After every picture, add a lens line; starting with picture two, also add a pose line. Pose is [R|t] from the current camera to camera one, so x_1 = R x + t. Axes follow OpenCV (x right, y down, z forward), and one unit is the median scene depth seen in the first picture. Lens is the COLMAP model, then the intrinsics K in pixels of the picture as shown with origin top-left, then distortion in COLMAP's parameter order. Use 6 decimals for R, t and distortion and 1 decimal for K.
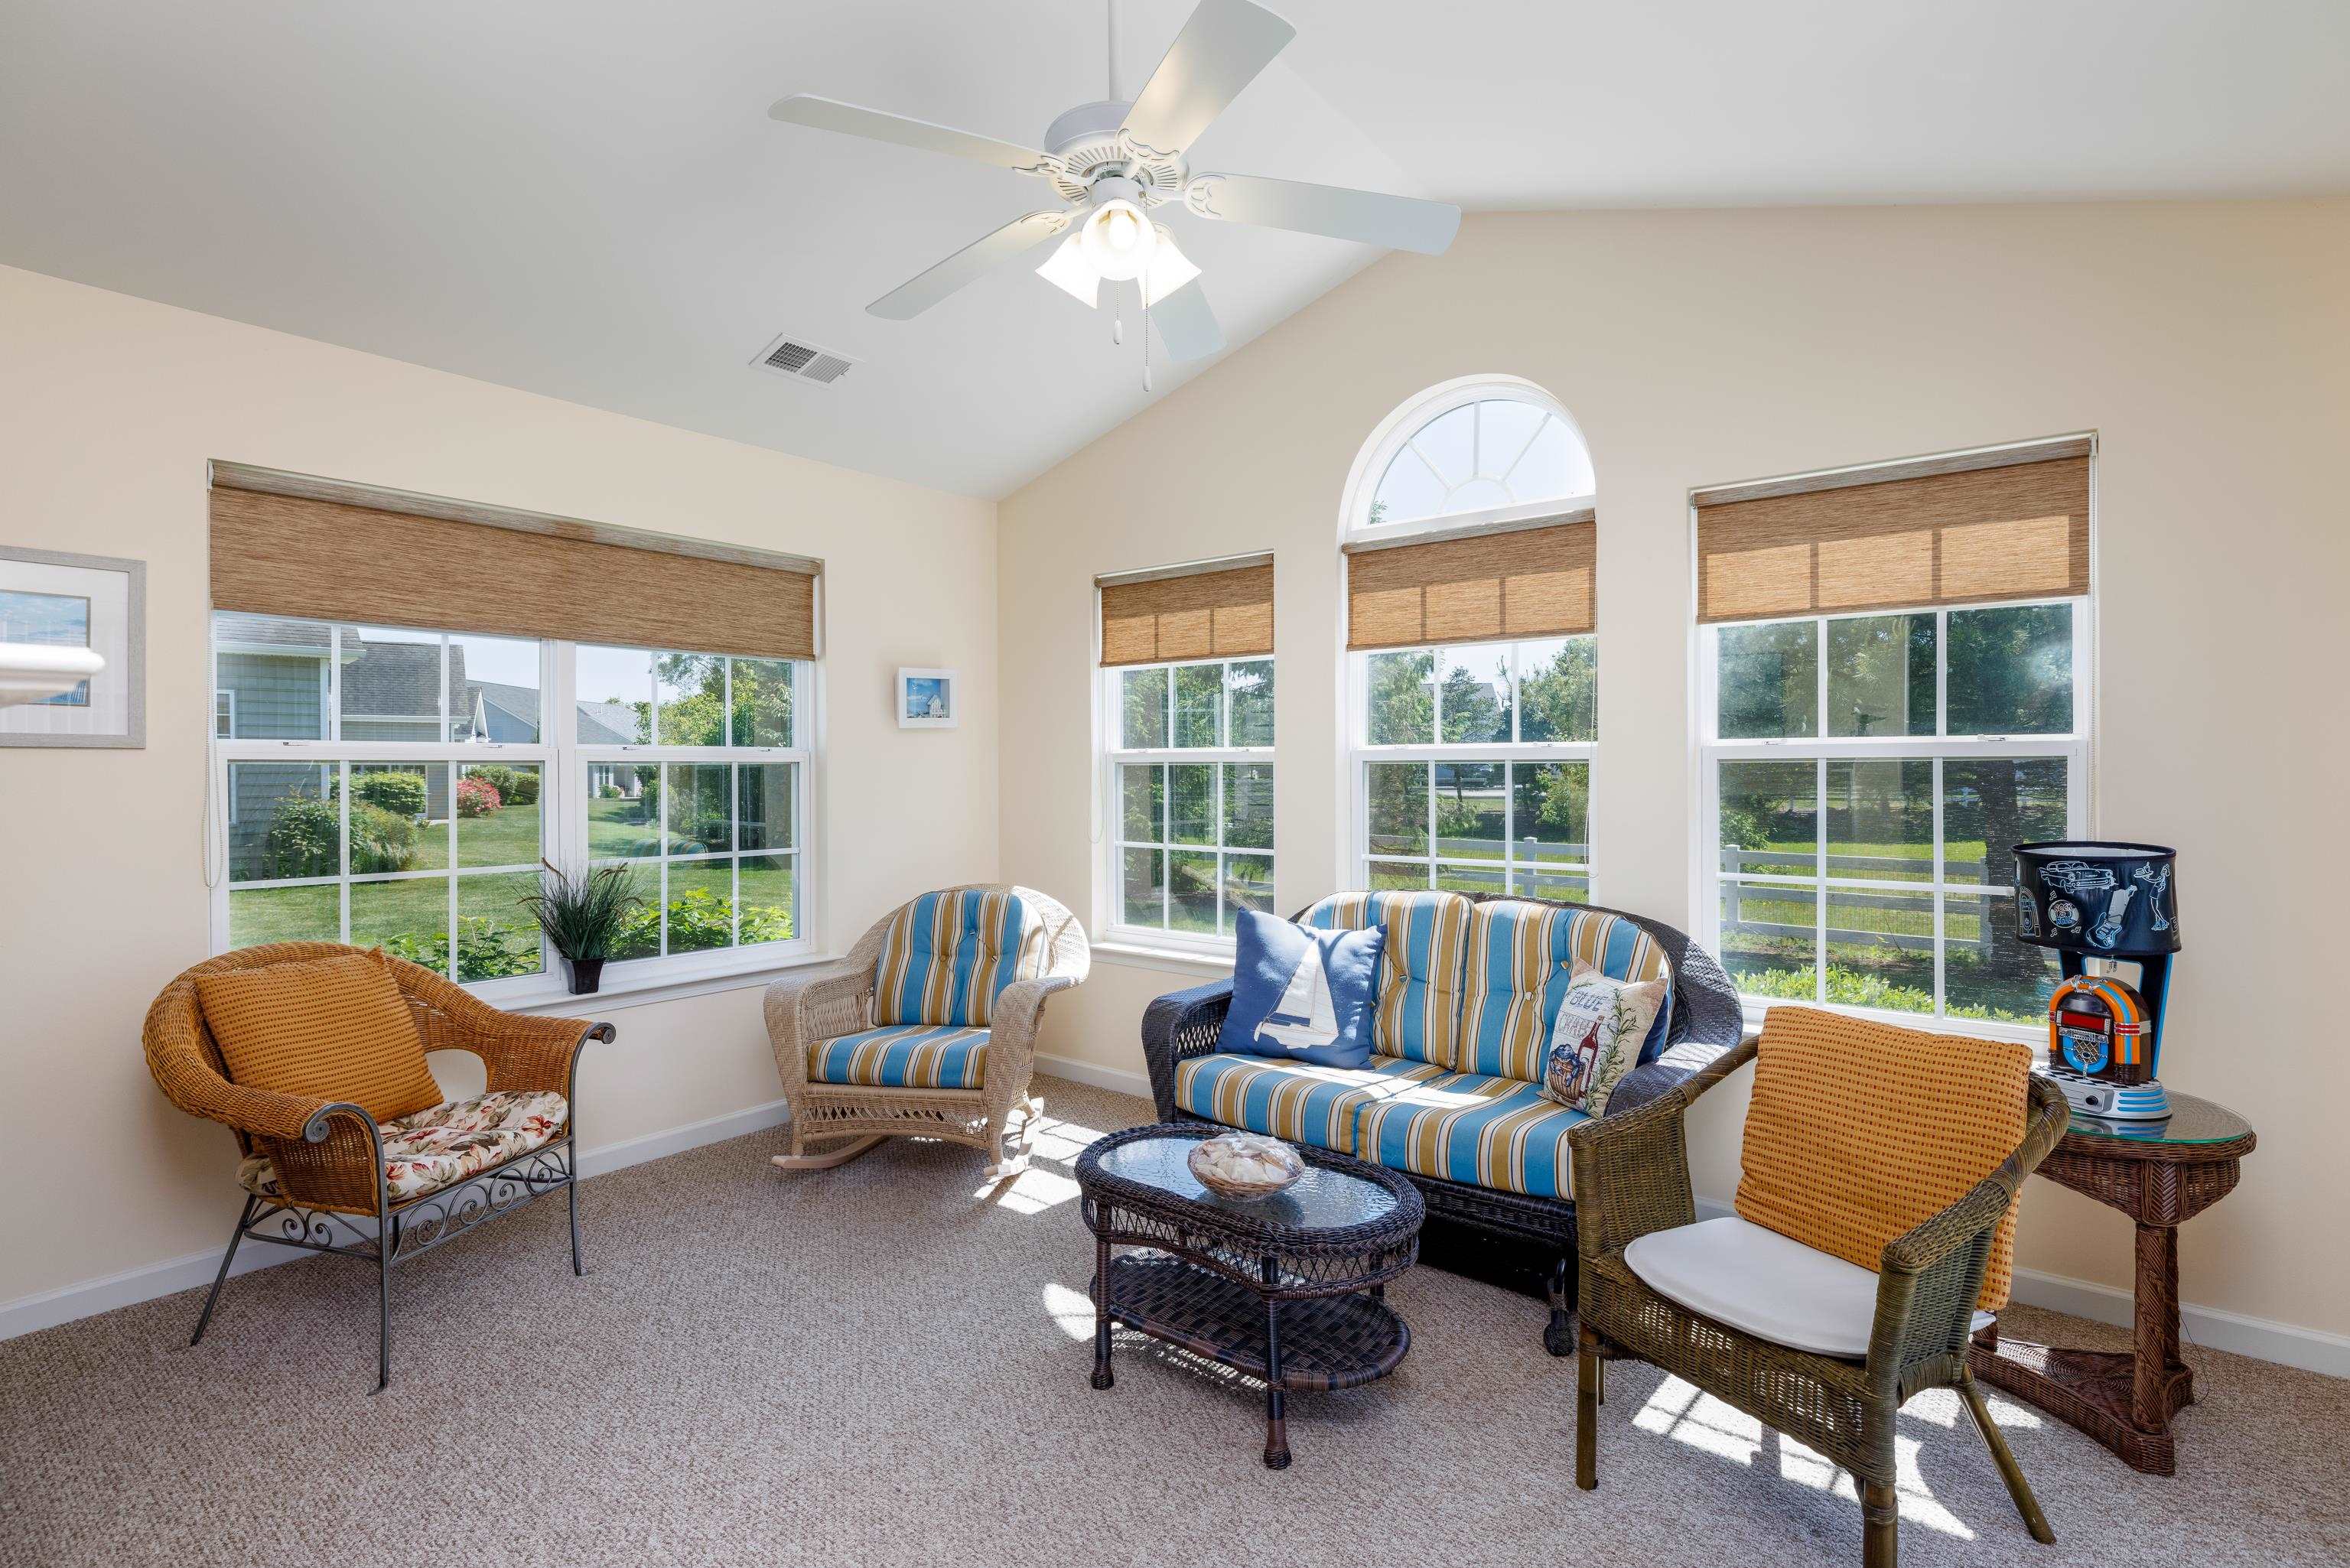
lens RADIAL K [[1142.1, 0, 1167.4], [0, 1142.1, 773.2], [0, 0, 1]] dist [-0.001423, -0.000149]
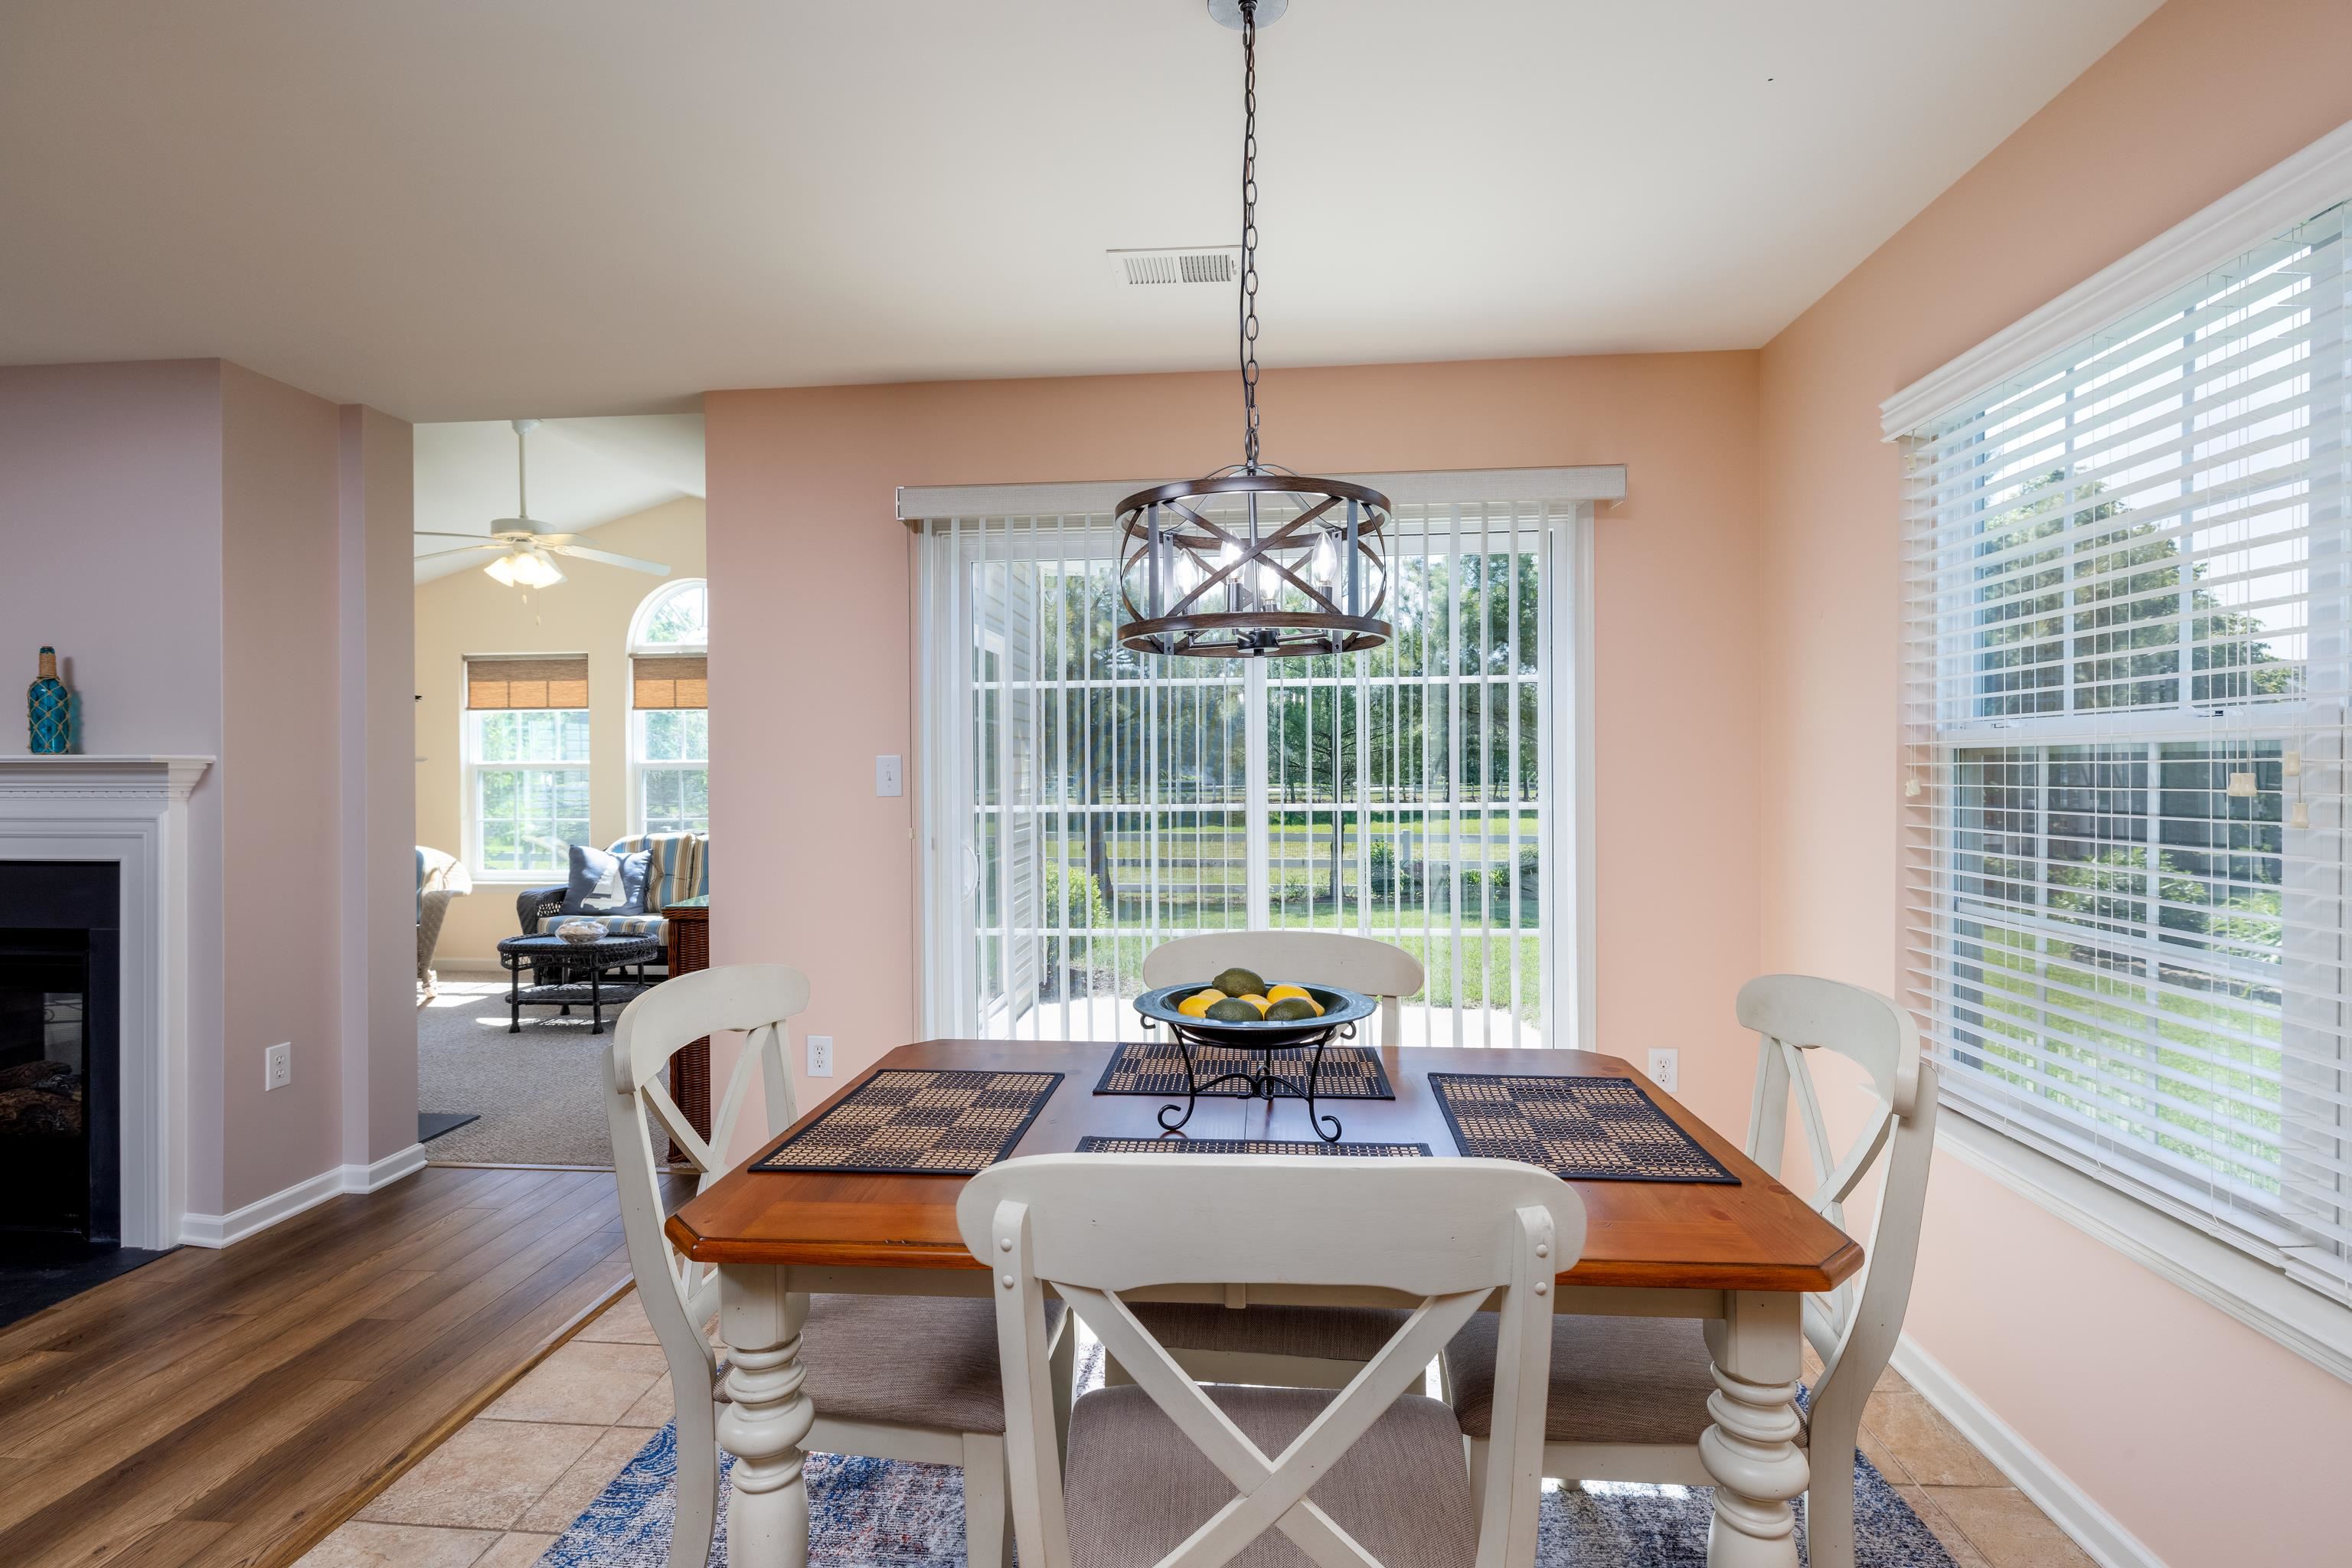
lens RADIAL K [[1143.2, 0, 1172.2], [0, 1143.2, 775.9], [0, 0, 1]] dist [-0.001423, -0.000149]
pose [[0.840998, -0.007547, 0.540985, -0.131072], [0.011430, 0.999927, -0.003818, 0.020013], [-0.540917, 0.009395, 0.841023, -1.215360]]
